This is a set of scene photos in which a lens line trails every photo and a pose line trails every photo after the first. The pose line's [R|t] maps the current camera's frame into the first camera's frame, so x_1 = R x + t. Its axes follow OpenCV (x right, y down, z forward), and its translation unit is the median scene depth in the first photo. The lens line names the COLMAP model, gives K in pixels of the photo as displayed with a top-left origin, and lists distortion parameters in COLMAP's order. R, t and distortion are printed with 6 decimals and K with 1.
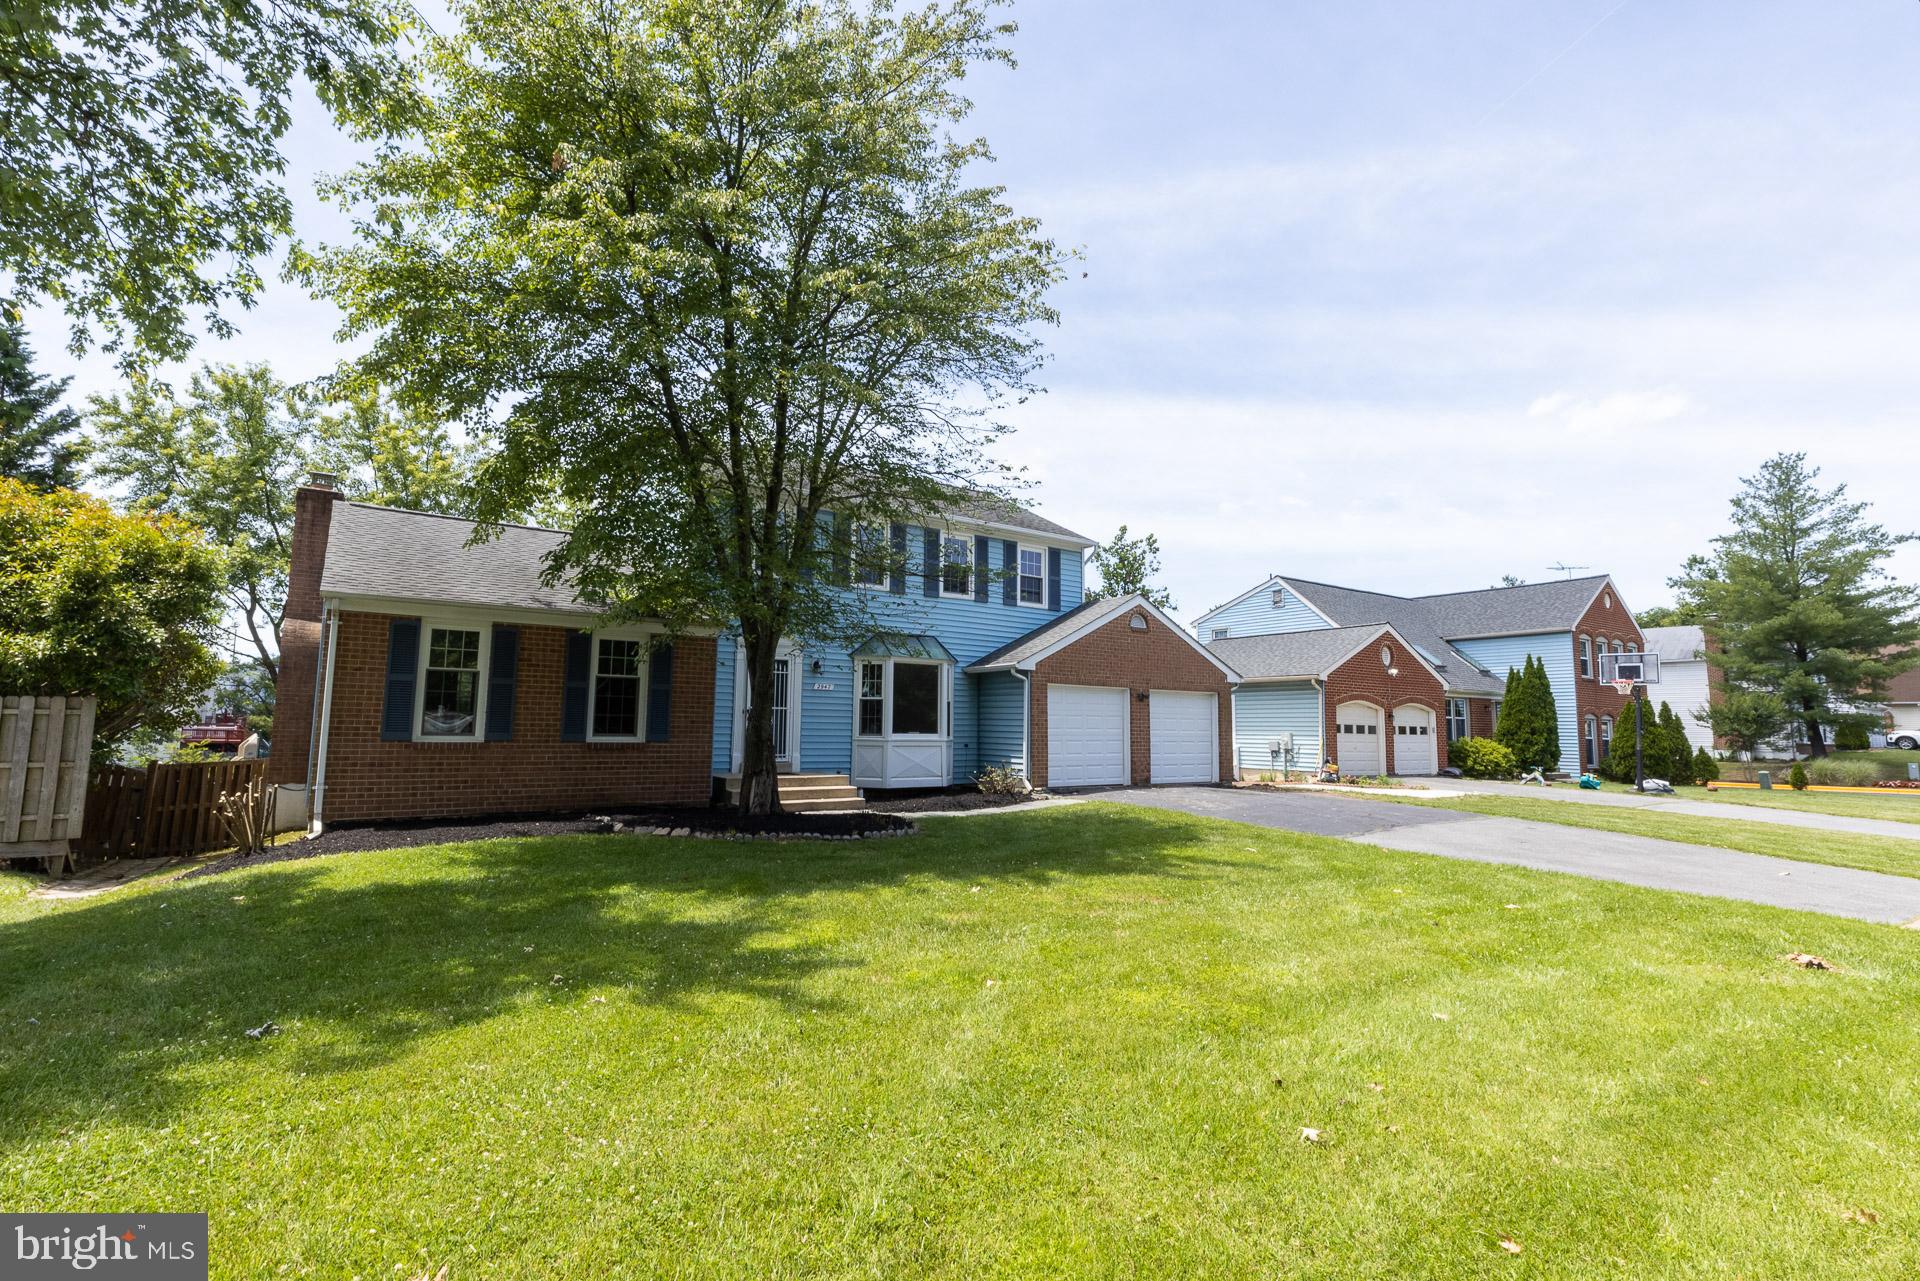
lens RADIAL K [[856.3, 0, 963.9], [0, 856.3, 630.2], [0, 0, 1]] dist [0.007210, -0.000581]
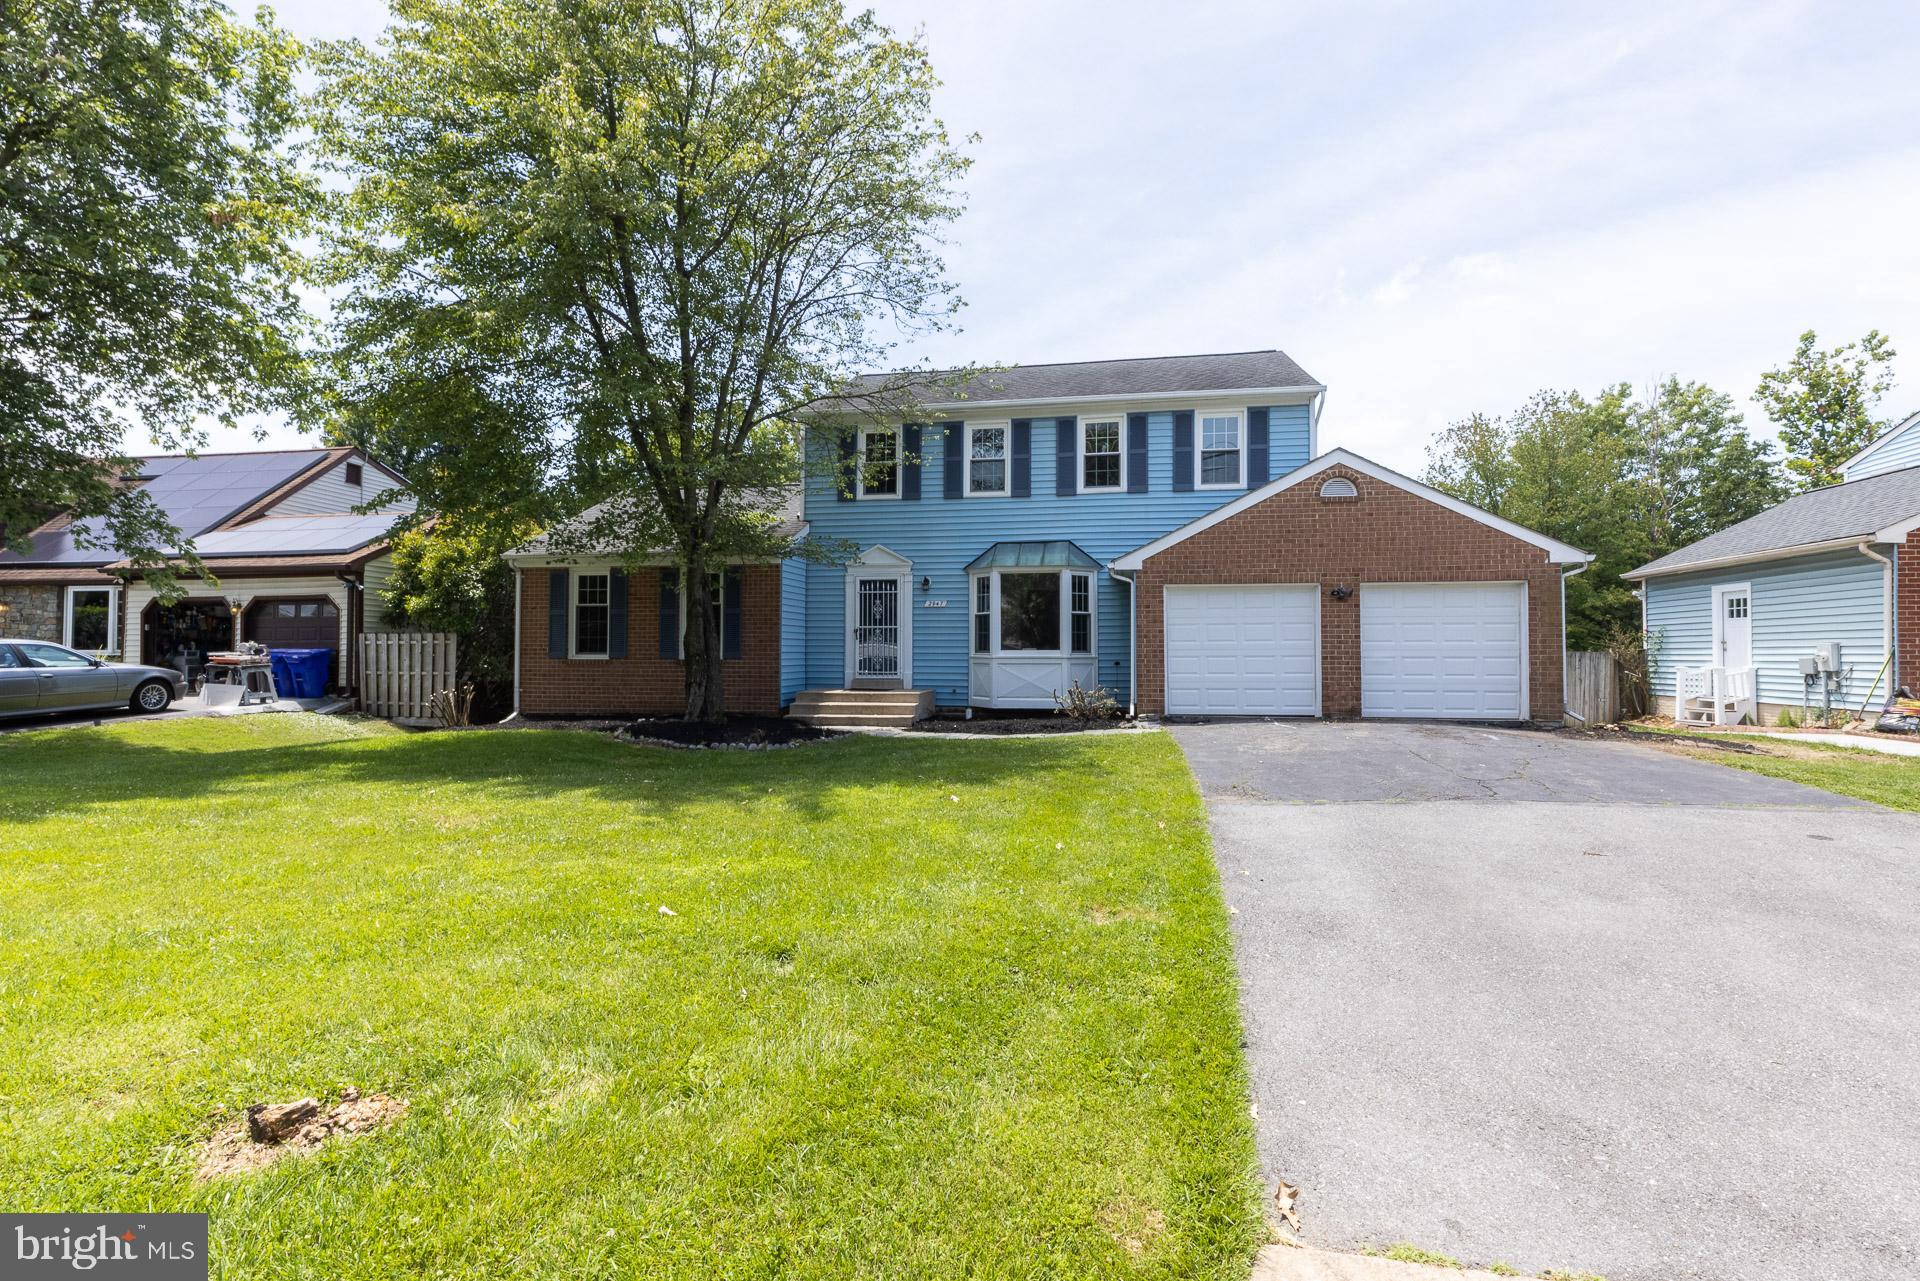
lens RADIAL K [[856.3, 0, 963.9], [0, 856.3, 630.2], [0, 0, 1]] dist [0.007210, -0.000581]
pose [[0.735528, -0.032983, -0.676691, 0.468343], [0.087302, 0.995101, 0.046390, 0.048164], [0.671846, -0.093198, 0.734804, 0.270385]]
